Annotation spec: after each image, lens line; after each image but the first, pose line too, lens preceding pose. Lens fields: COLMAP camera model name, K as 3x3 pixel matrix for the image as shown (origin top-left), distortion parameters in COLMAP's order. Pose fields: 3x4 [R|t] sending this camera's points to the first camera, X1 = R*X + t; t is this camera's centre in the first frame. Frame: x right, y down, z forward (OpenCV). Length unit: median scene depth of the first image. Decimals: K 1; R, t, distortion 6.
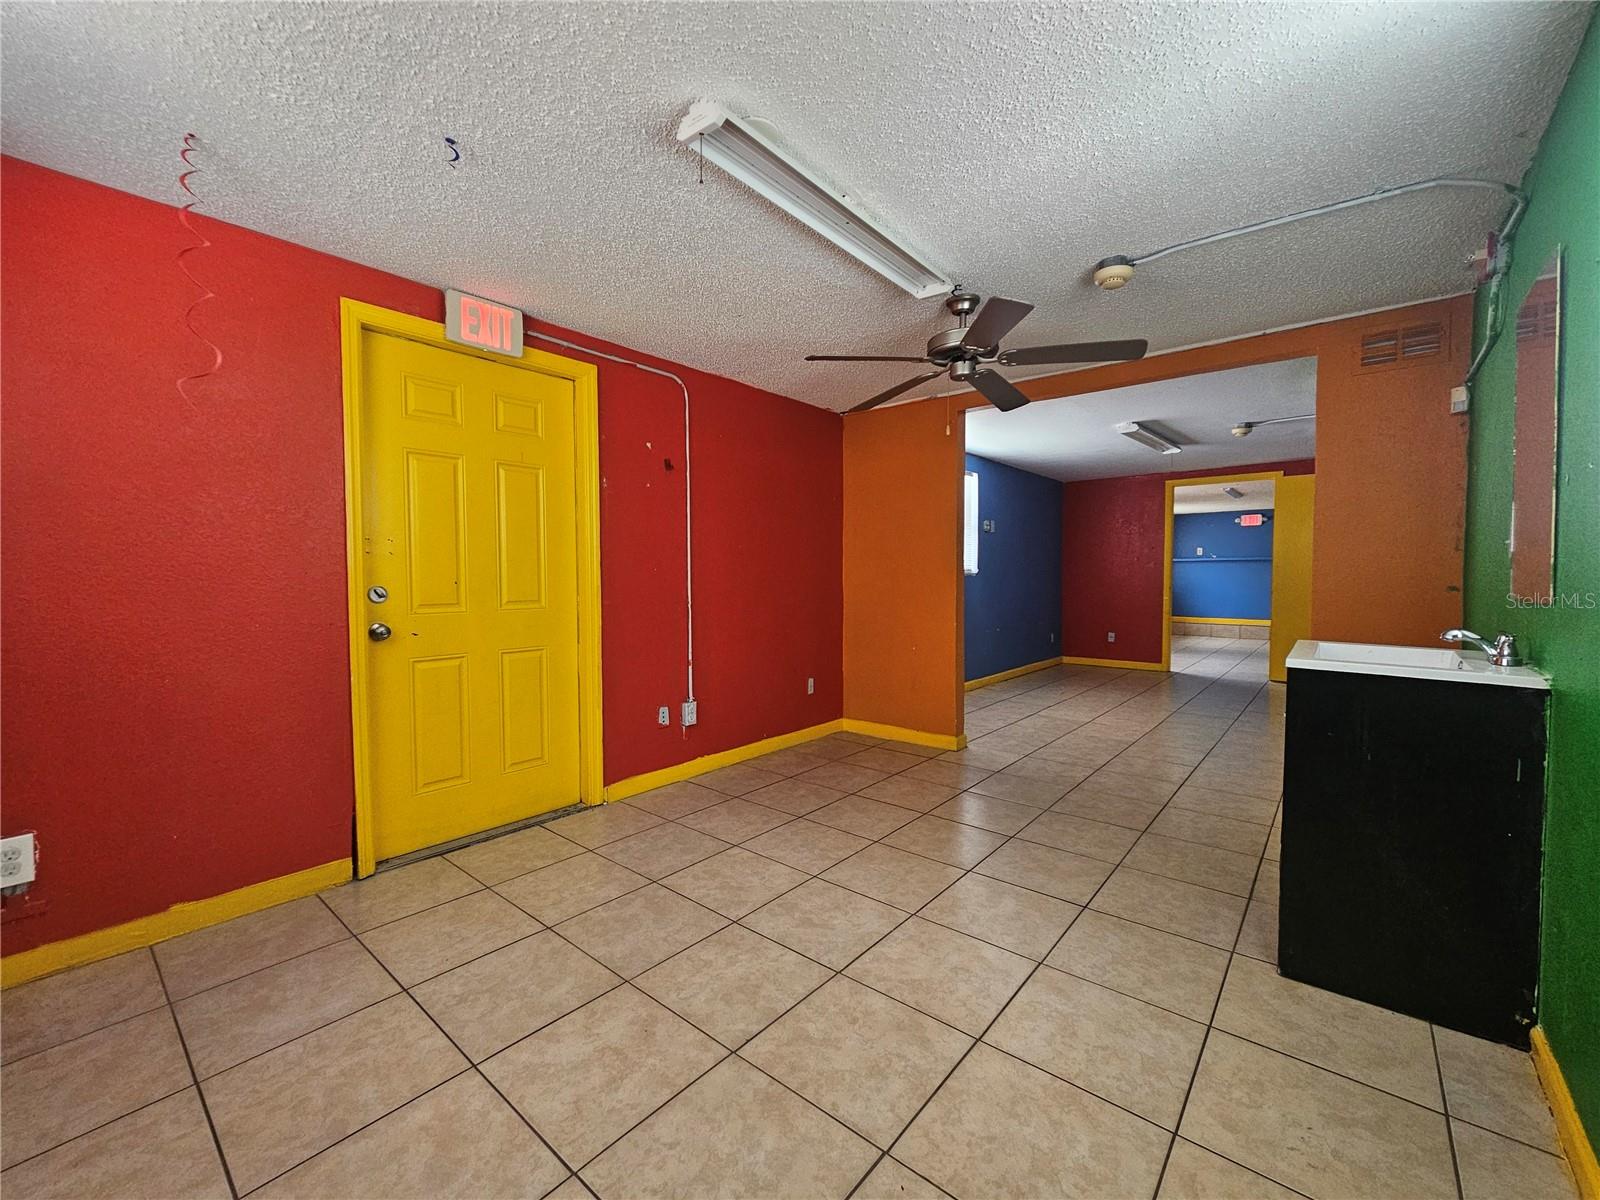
lens RADIAL K [[654.6, 0, 788.8], [0, 654.6, 597.7], [0, 0, 1]] dist [-0.000470, 0.000228]
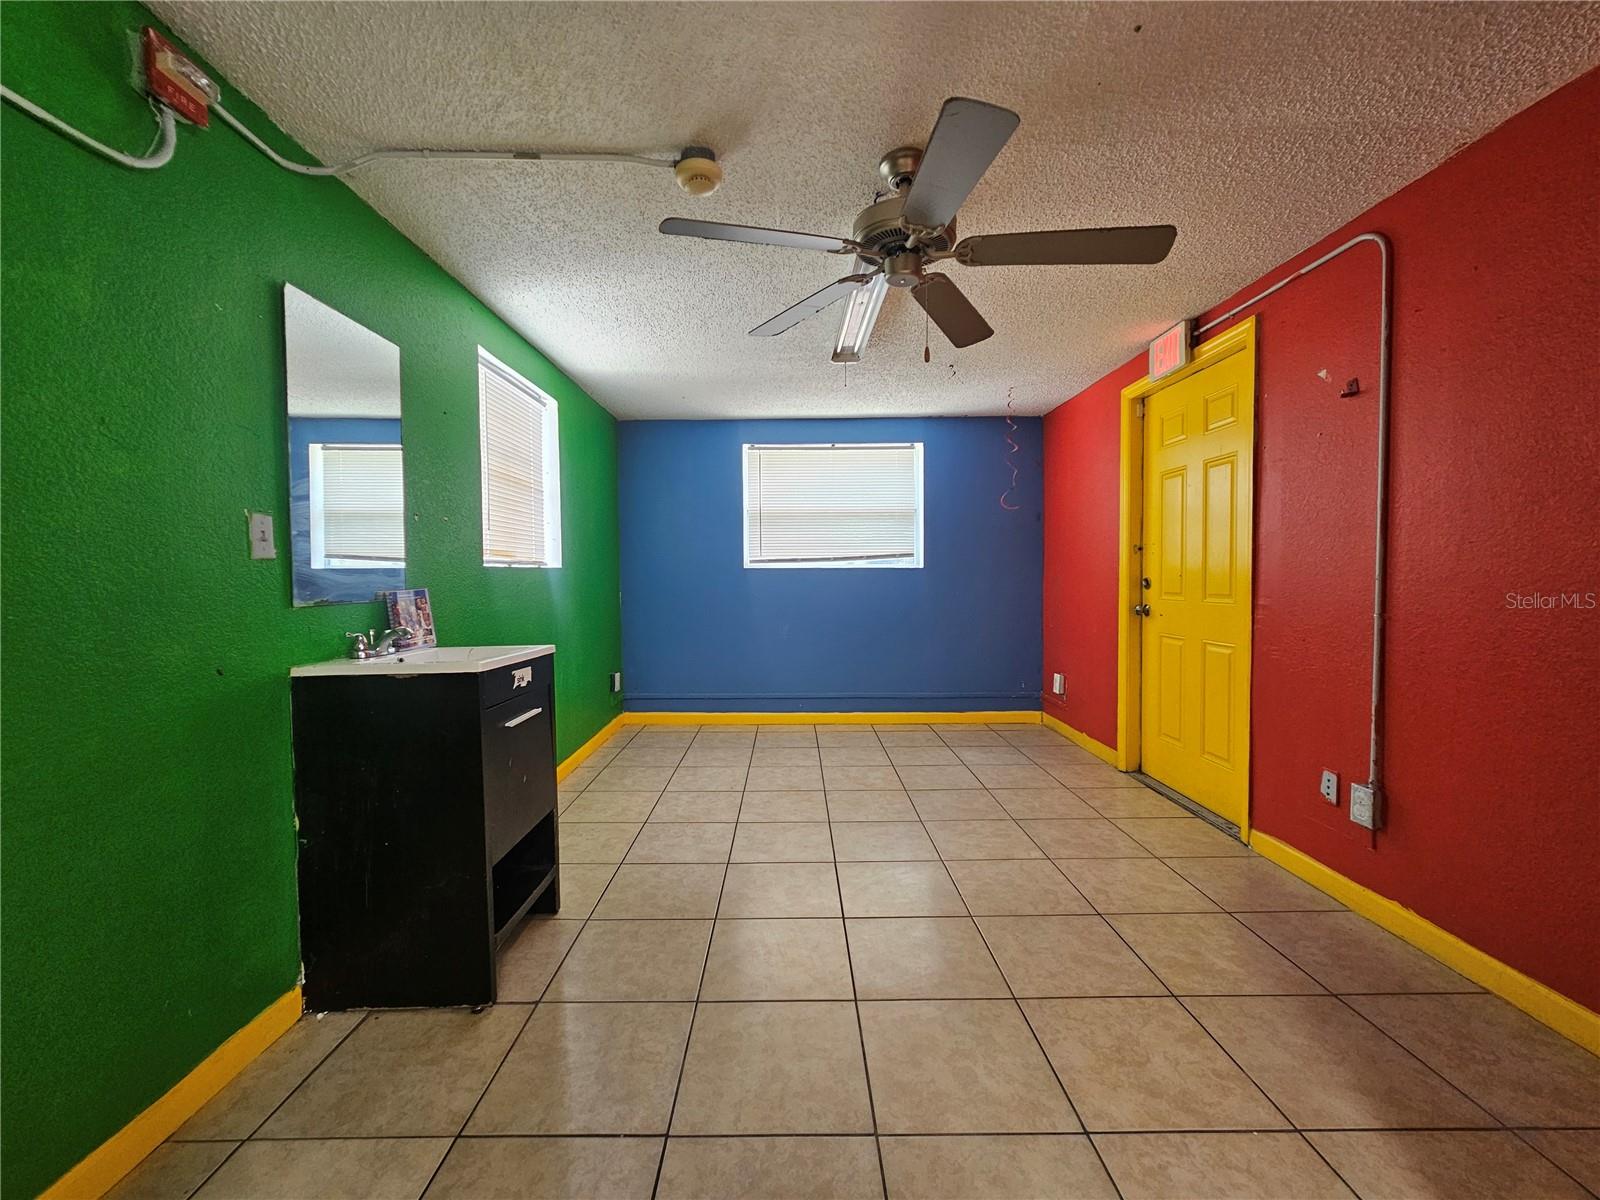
lens RADIAL K [[654.6, 0, 788.8], [0, 654.6, 597.7], [0, 0, 1]] dist [-0.000470, 0.000228]
pose [[-0.760924, 0.033229, -0.647990, 0.847070], [-0.010570, 0.997920, 0.063586, -0.054116], [0.648755, 0.055234, -0.758990, 1.534935]]
